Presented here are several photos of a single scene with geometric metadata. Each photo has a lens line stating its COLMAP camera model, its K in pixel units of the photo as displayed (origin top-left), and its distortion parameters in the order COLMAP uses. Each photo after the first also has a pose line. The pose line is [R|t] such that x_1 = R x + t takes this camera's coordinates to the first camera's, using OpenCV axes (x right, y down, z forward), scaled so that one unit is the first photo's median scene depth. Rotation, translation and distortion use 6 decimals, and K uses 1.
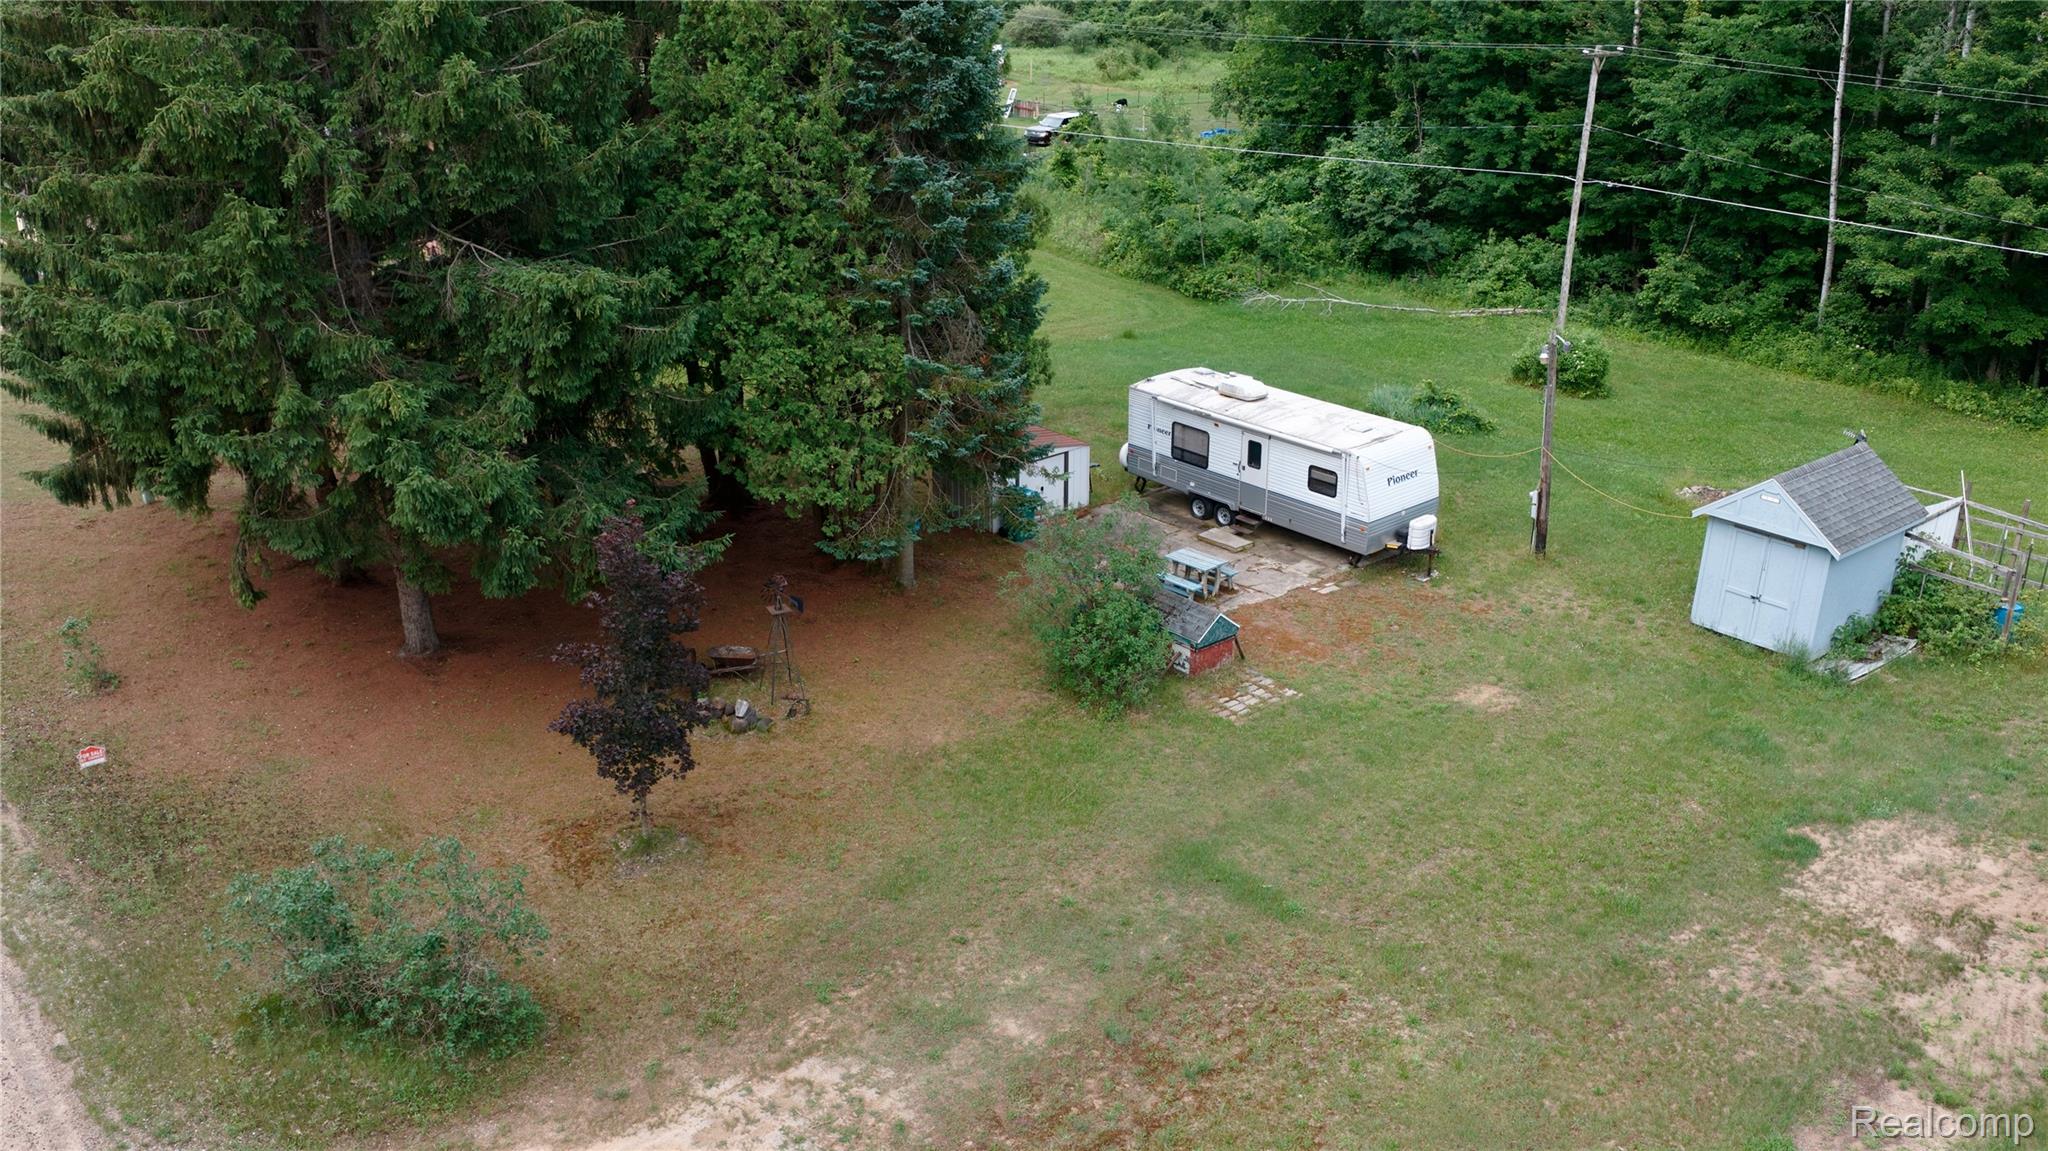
lens RADIAL K [[1708.2, 0, 1024.0], [0, 1708.2, 575.5], [0, 0, 1]] dist [0.029811, -0.058663]
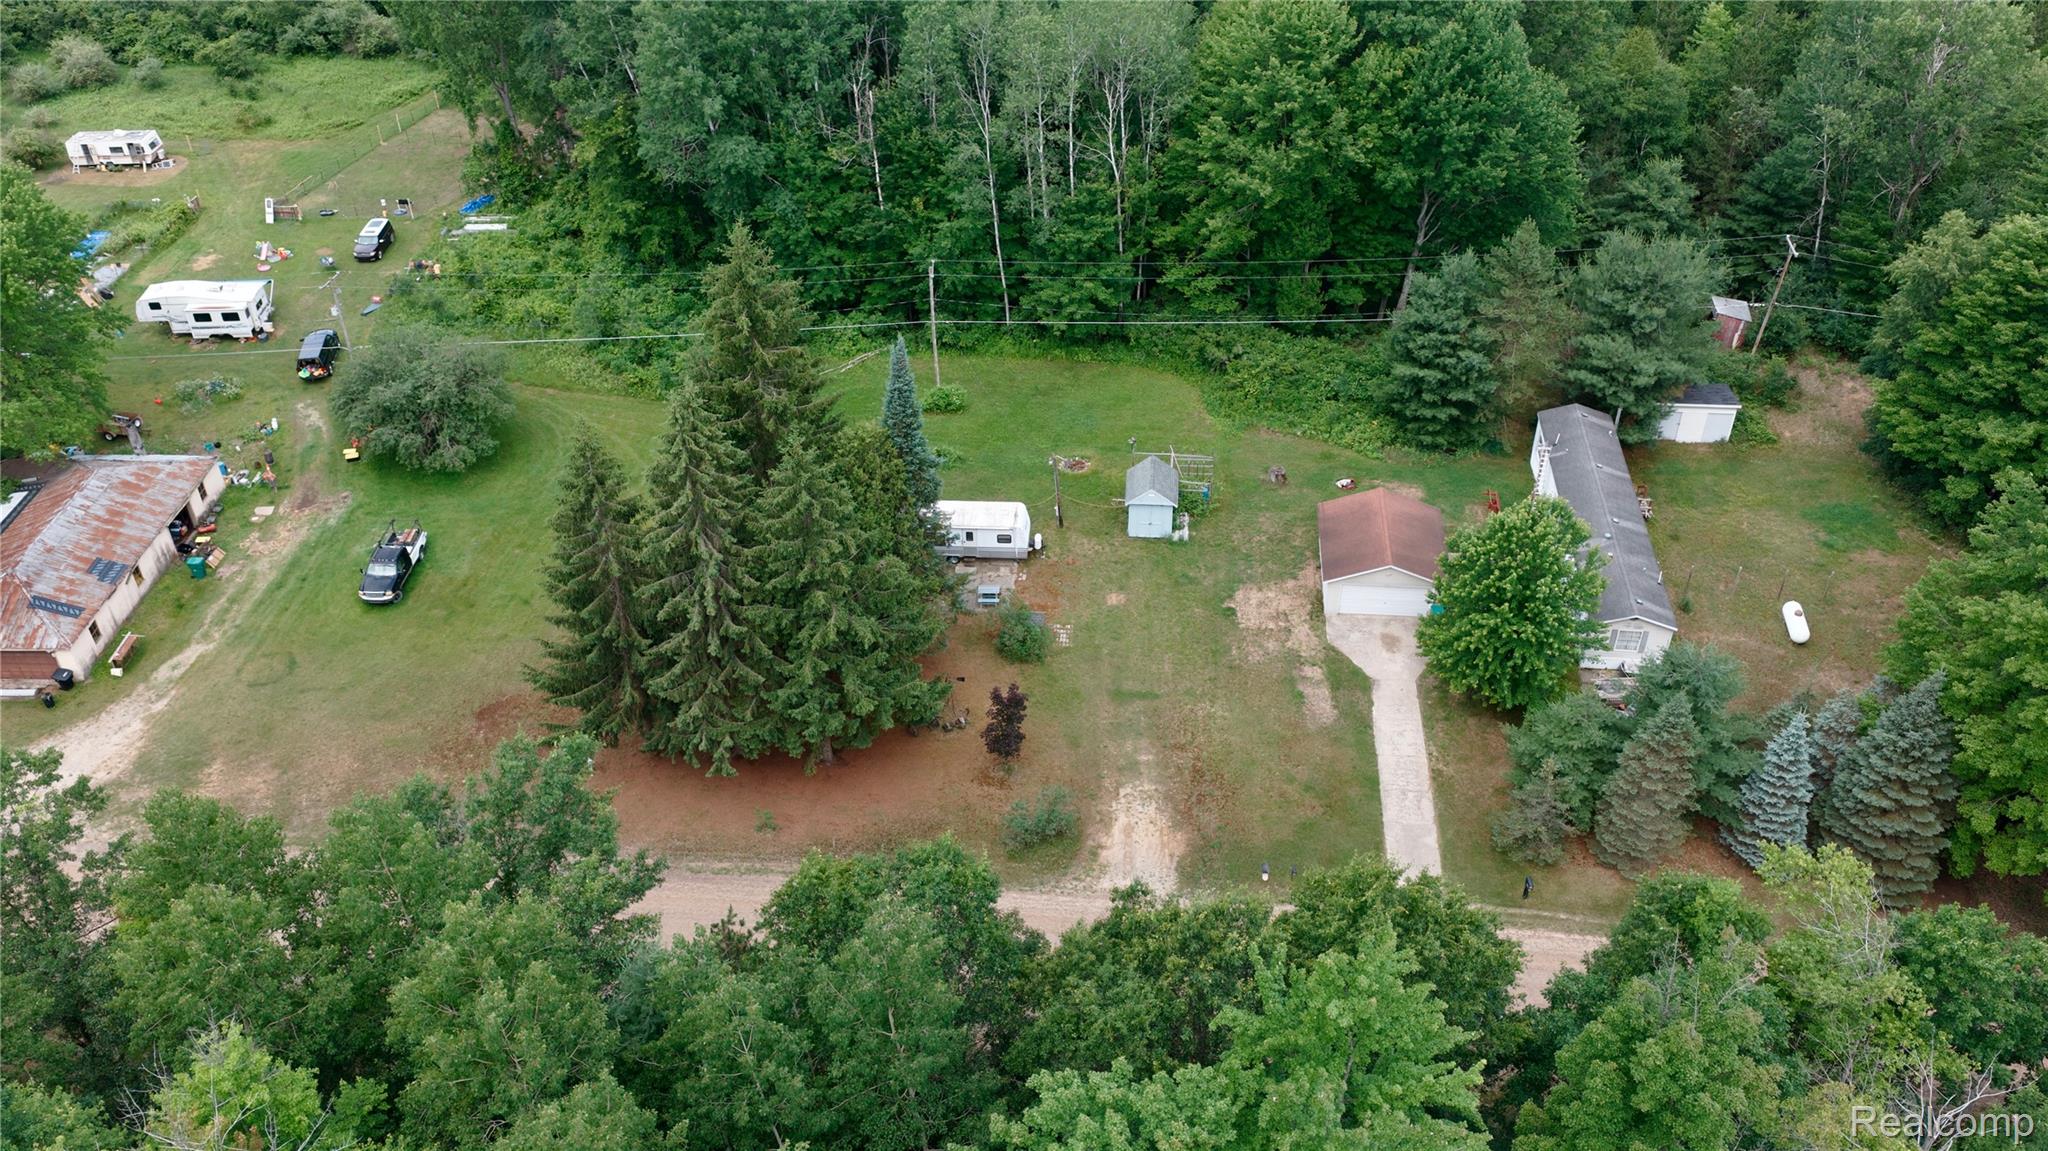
lens RADIAL K [[1708.2, 0, 1024.0], [0, 1708.2, 575.5], [0, 0, 1]] dist [0.029811, -0.058663]
pose [[0.709925, -0.429490, 0.558162, -1.434877], [0.287390, 0.900209, 0.327155, -0.949931], [-0.642973, -0.071846, 0.762512, -1.130732]]
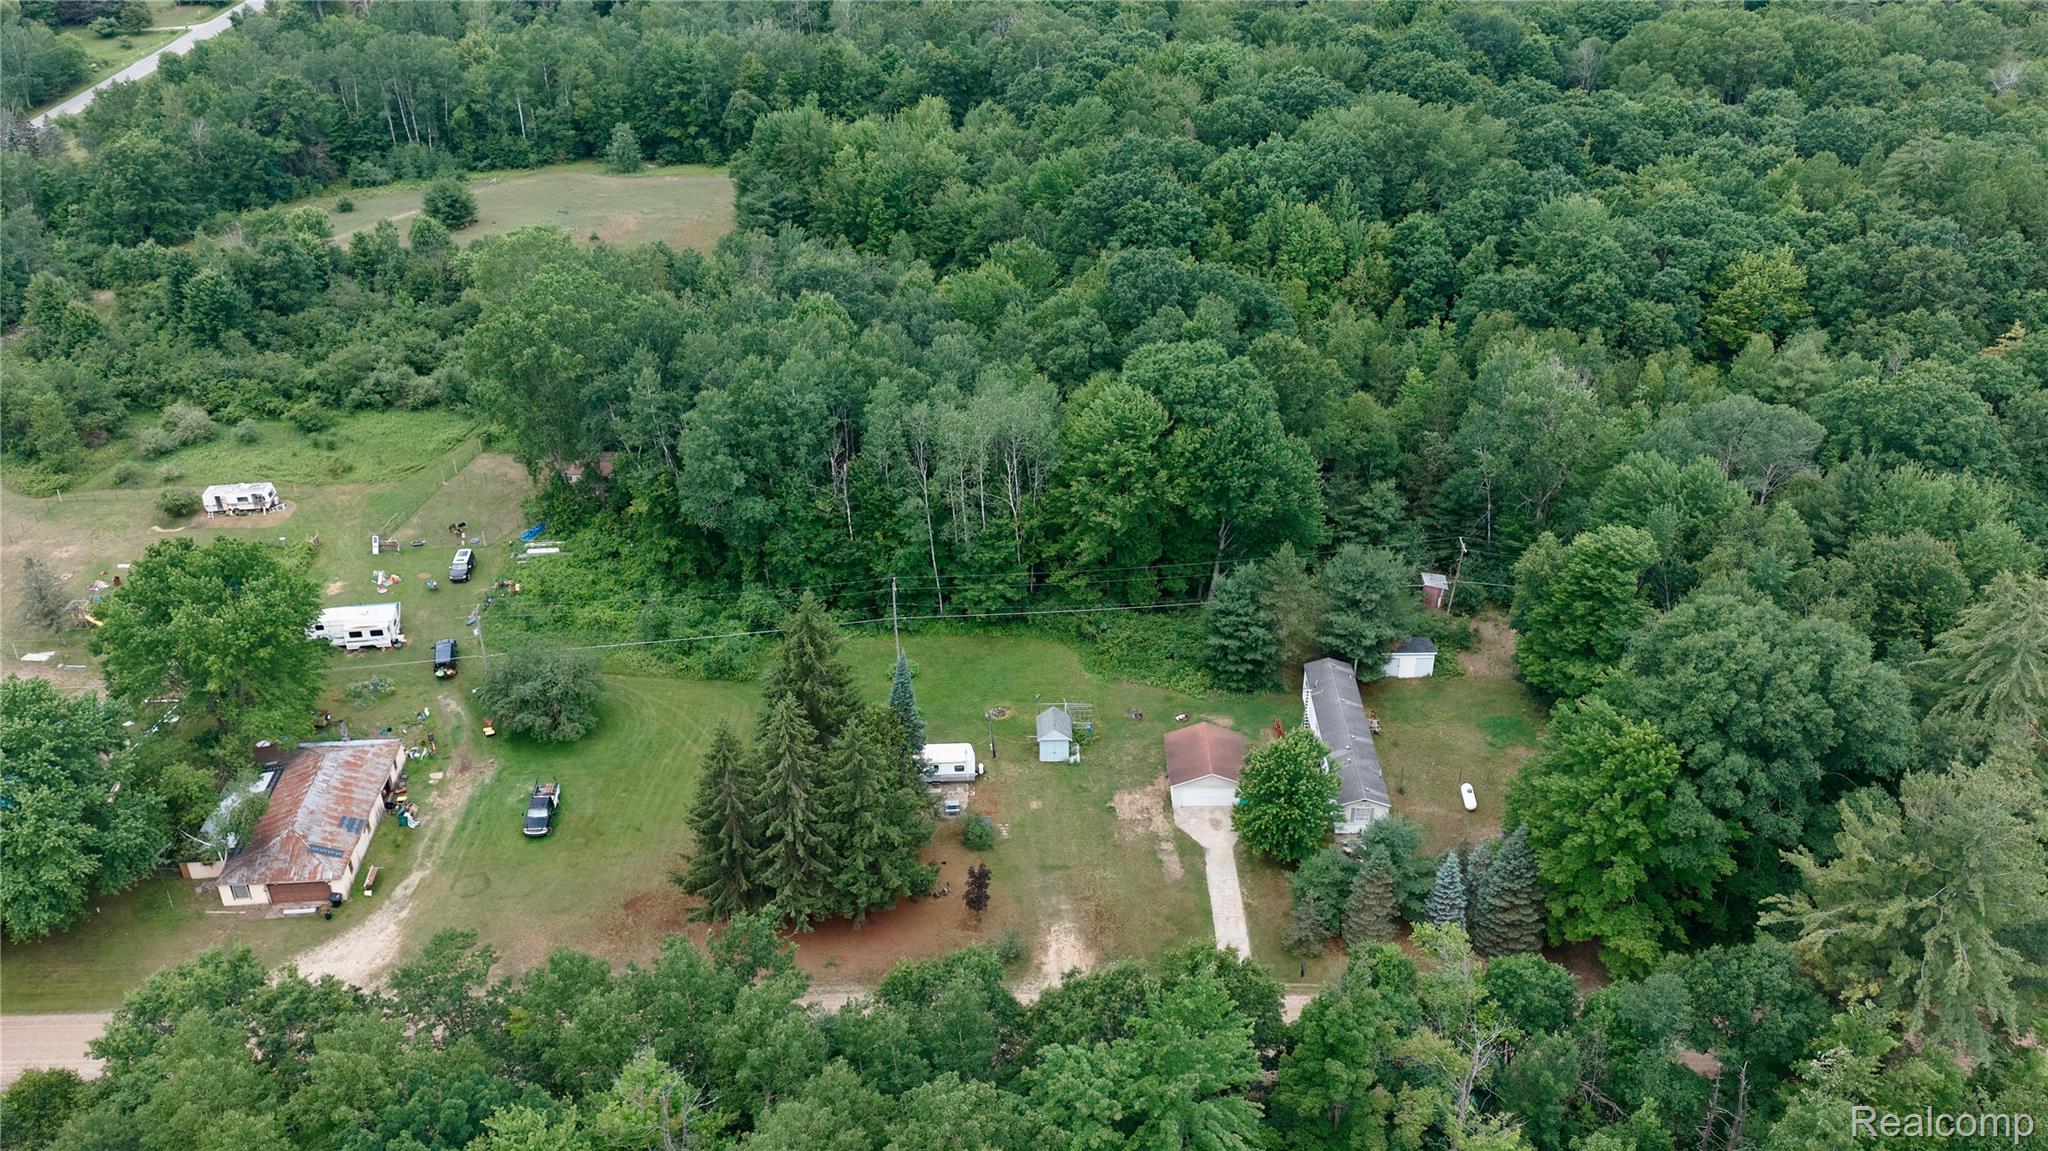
lens RADIAL K [[1736.9, 0, 1001.5], [0, 1736.9, 574.5], [0, 0, 1]] dist [0.065939, -0.216282]
pose [[0.645595, -0.396491, 0.652688, -2.451346], [0.312149, 0.917011, 0.248303, -1.593733], [-0.696972, 0.043433, 0.715782, -2.174244]]
